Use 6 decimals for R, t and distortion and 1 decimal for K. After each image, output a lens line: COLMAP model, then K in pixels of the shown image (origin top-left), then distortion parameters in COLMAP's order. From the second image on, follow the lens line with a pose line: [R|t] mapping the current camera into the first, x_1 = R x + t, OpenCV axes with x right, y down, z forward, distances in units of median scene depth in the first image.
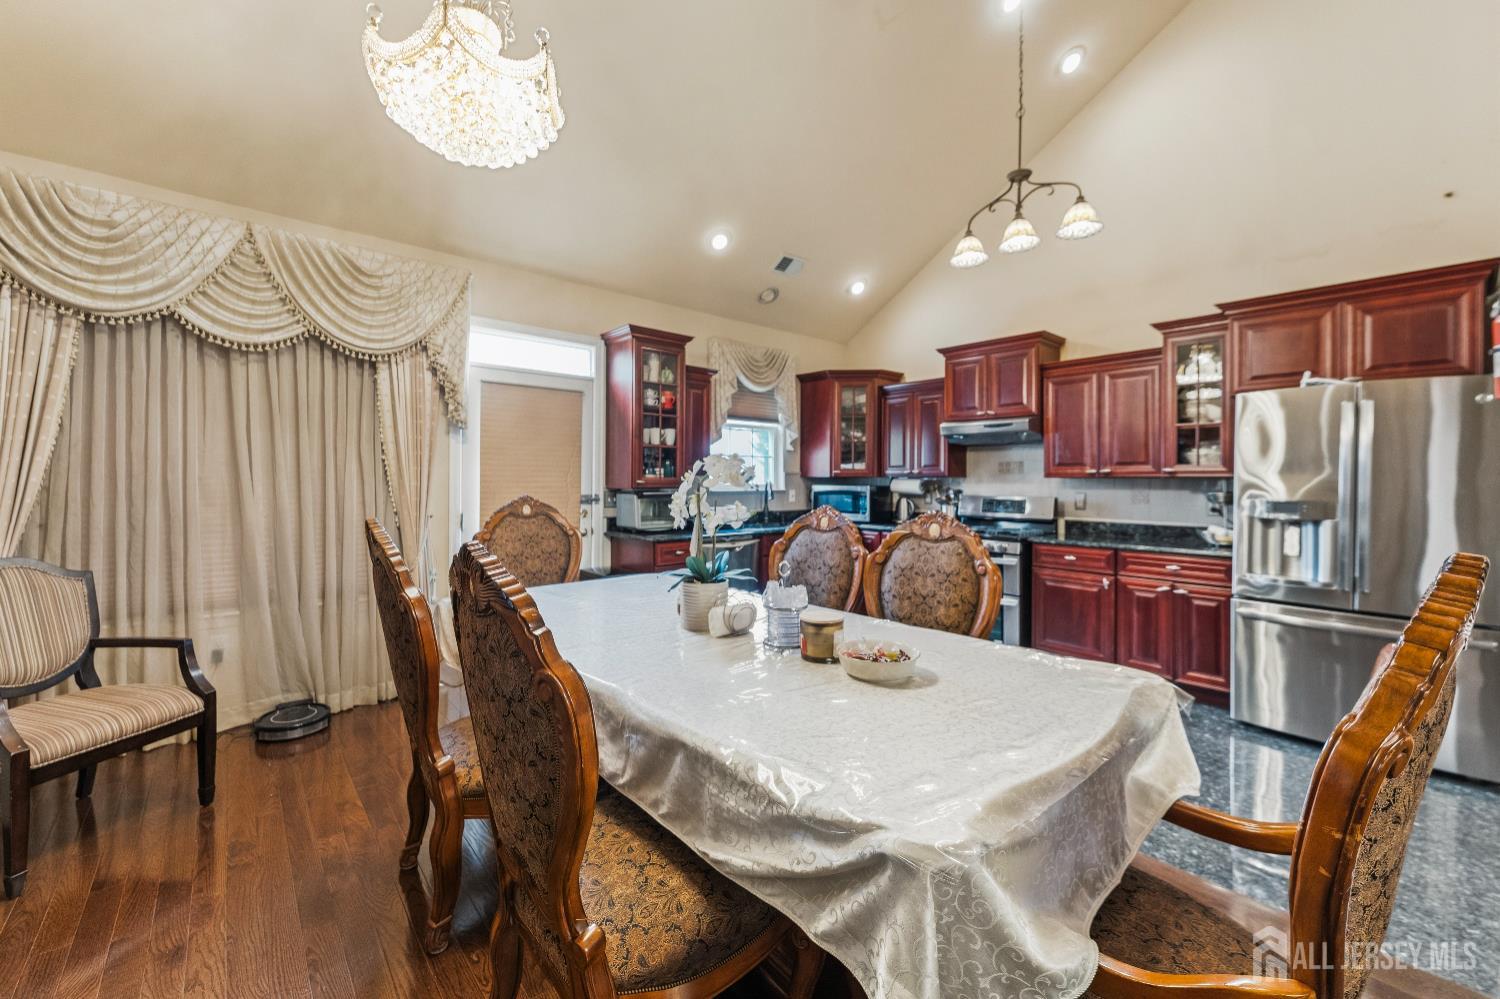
lens RADIAL K [[604.5, 0, 738.1], [0, 604.5, 484.4], [0, 0, 1]] dist [0.000335, 0.000027]
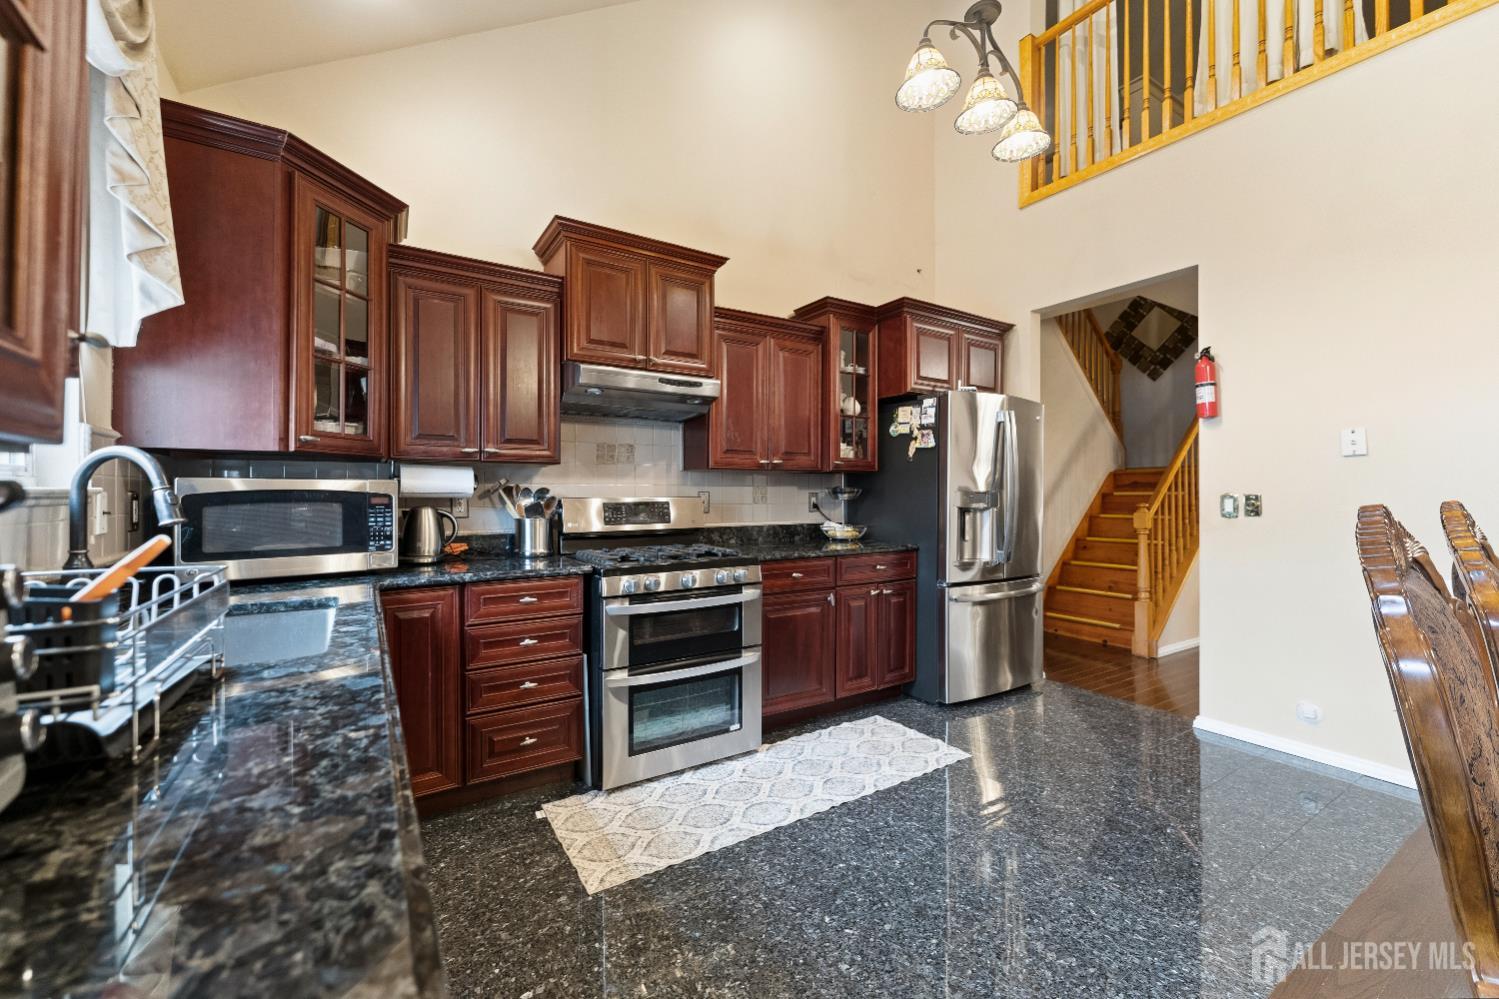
lens RADIAL K [[604.1, 0, 734.3], [0, 604.1, 496.0], [0, 0, 1]] dist [0.000335, 0.000027]
pose [[0.141444, -0.013410, 0.989855, -0.182623], [0.004005, 0.999908, 0.012974, 0.011300], [-0.989938, 0.002129, 0.141484, 0.869257]]
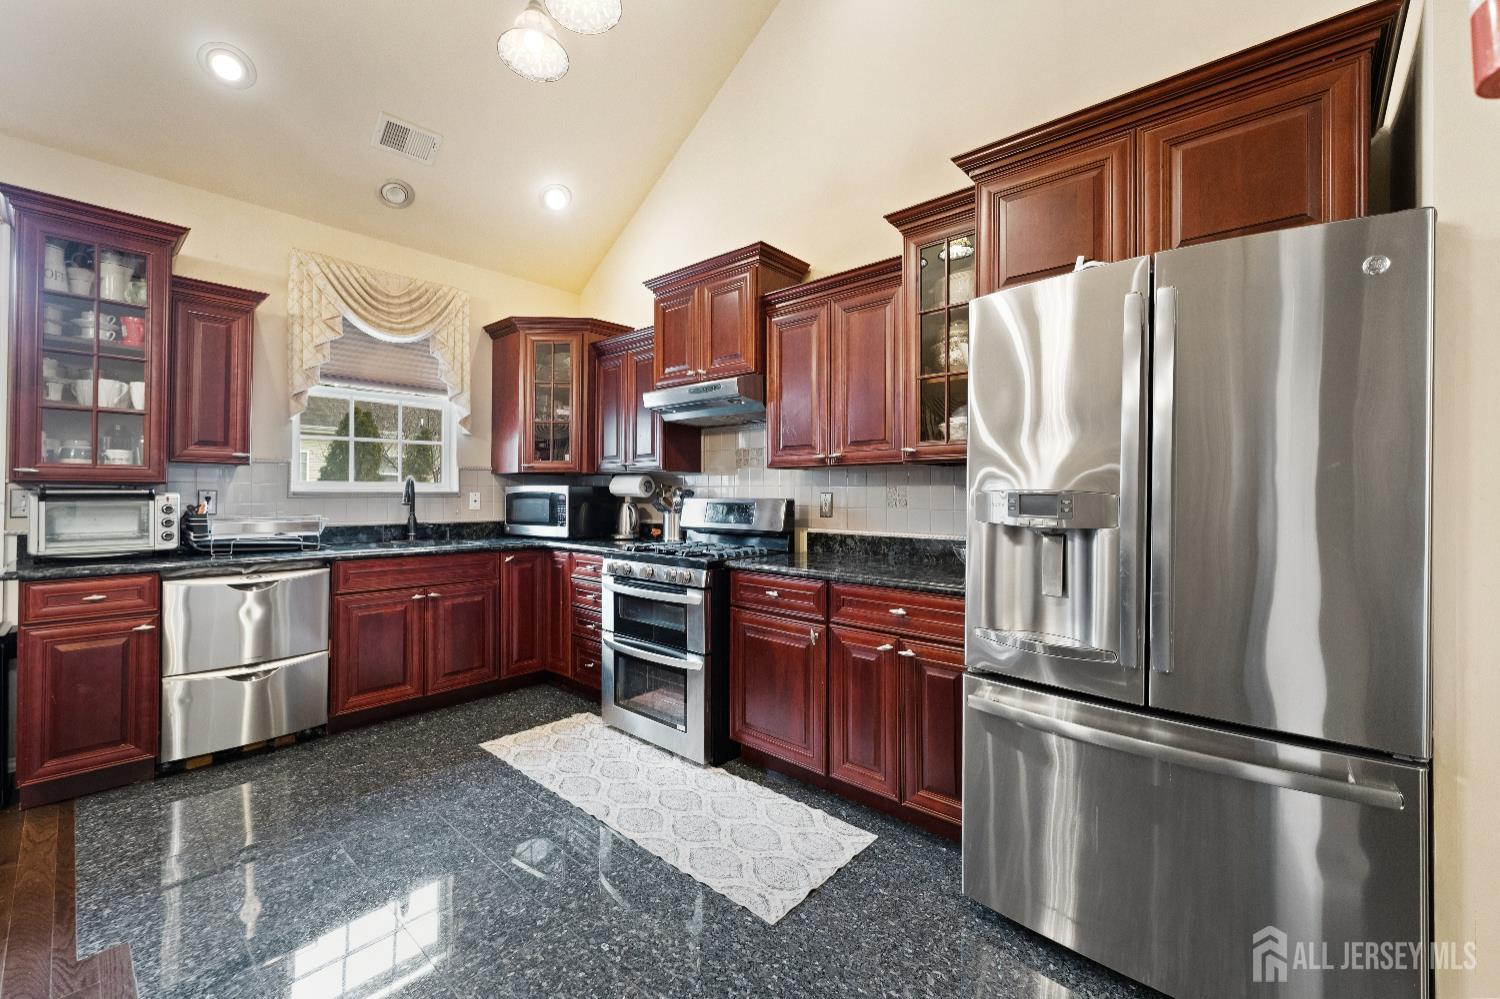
lens RADIAL K [[604.5, 0, 750.0], [0, 604.5, 495.9], [0, 0, 1]] dist [0.000335, 0.000027]
pose [[0.990502, -0.001993, 0.137482, 0.395503], [0.002601, 0.999988, -0.004241, 0.021733], [-0.137472, 0.004558, 0.990495, 0.347913]]
